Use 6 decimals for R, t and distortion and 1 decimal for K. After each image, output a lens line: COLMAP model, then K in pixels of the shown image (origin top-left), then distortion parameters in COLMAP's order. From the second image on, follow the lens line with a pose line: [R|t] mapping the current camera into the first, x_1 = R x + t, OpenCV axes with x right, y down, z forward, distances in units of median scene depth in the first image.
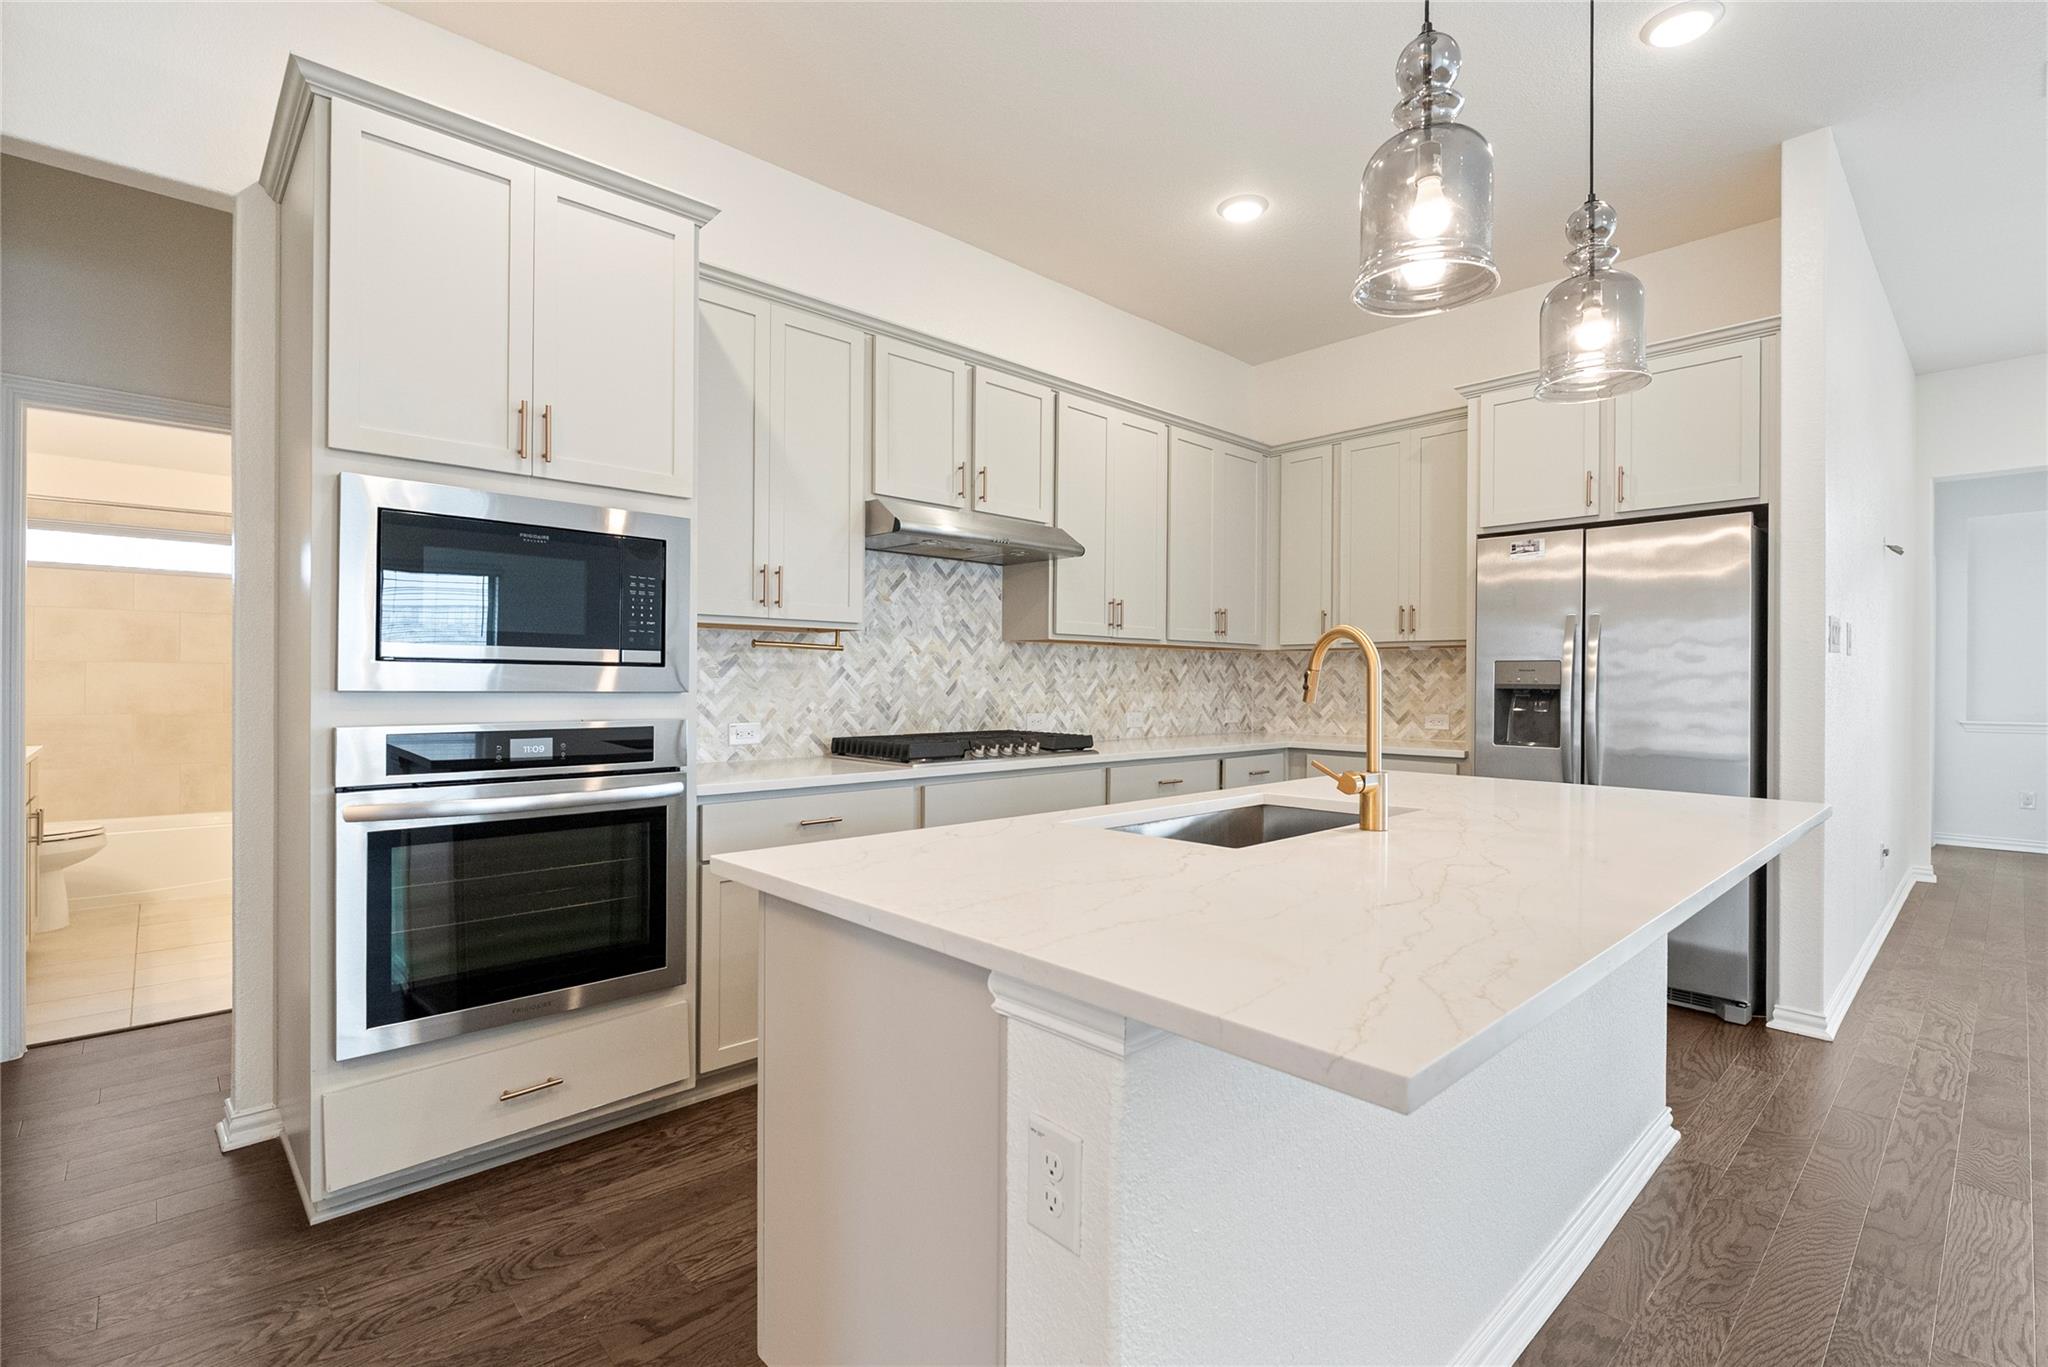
lens RADIAL K [[935.0, 0, 1023.2], [0, 935.0, 686.2], [0, 0, 1]] dist [-0.003199, -0.000225]
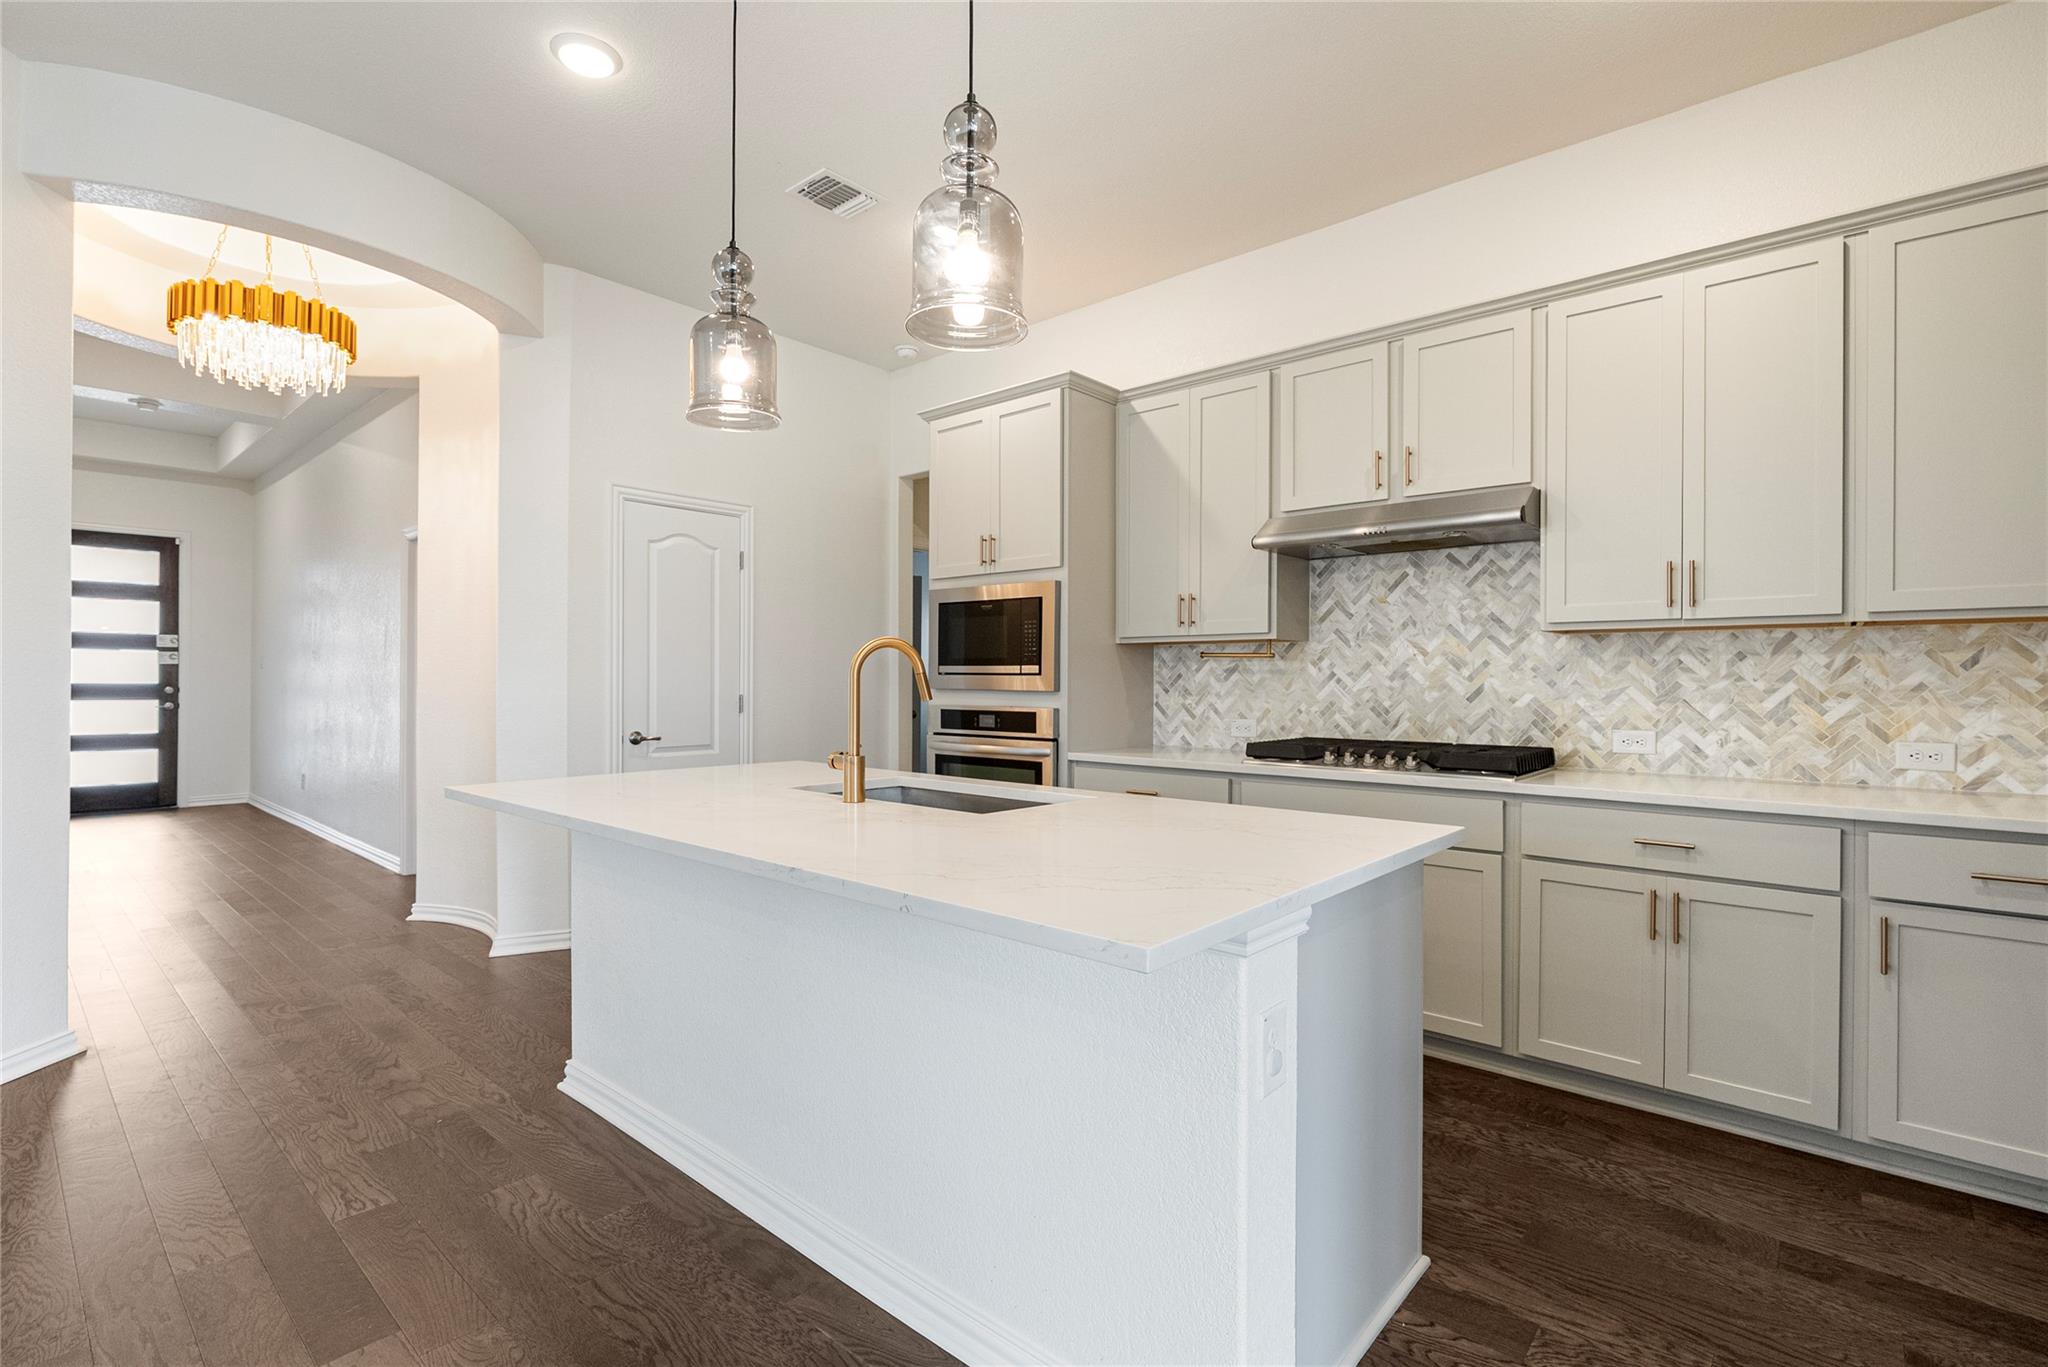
lens RADIAL K [[930.6, 0, 1023.4], [0, 930.6, 677.4], [0, 0, 1]] dist [-0.002554, -0.000282]
pose [[0.096101, -0.008511, -0.995335, 0.826046], [-0.008850, 0.999917, -0.009404, -0.001190], [0.995332, 0.009712, 0.096018, 0.558041]]
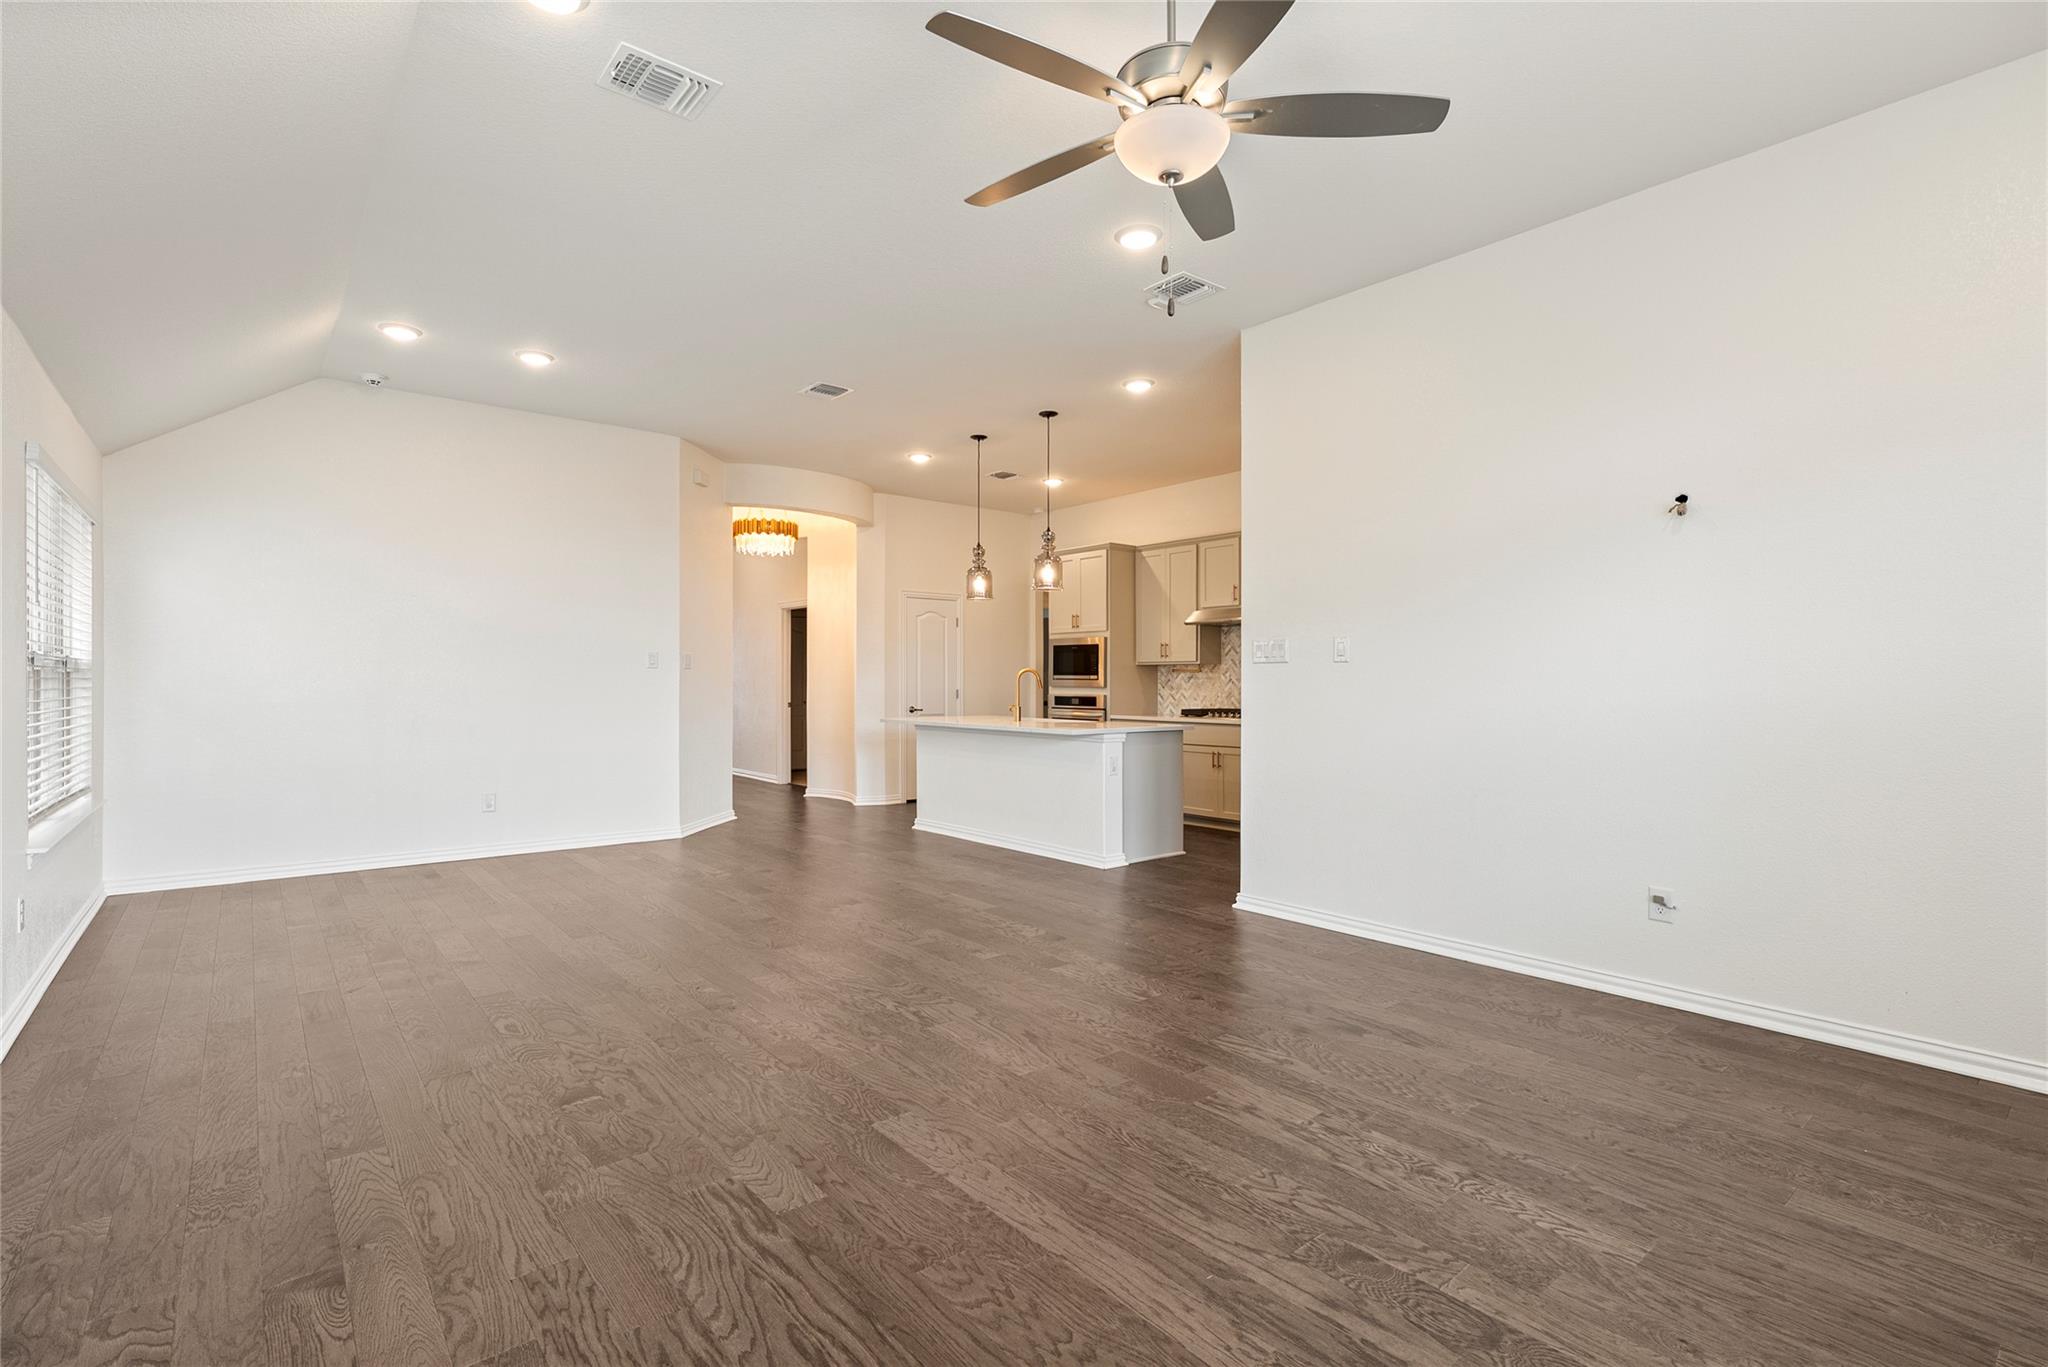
lens RADIAL K [[949.4, 0, 1024.0], [0, 949.4, 683.5], [0, 0, 1]] dist [0.021640, 0.000137]
pose [[-0.061146, -0.003414, -0.998123, 2.196233], [-0.009081, 0.999955, -0.002864, 0.003478], [0.998088, 0.008889, -0.061174, 0.642727]]
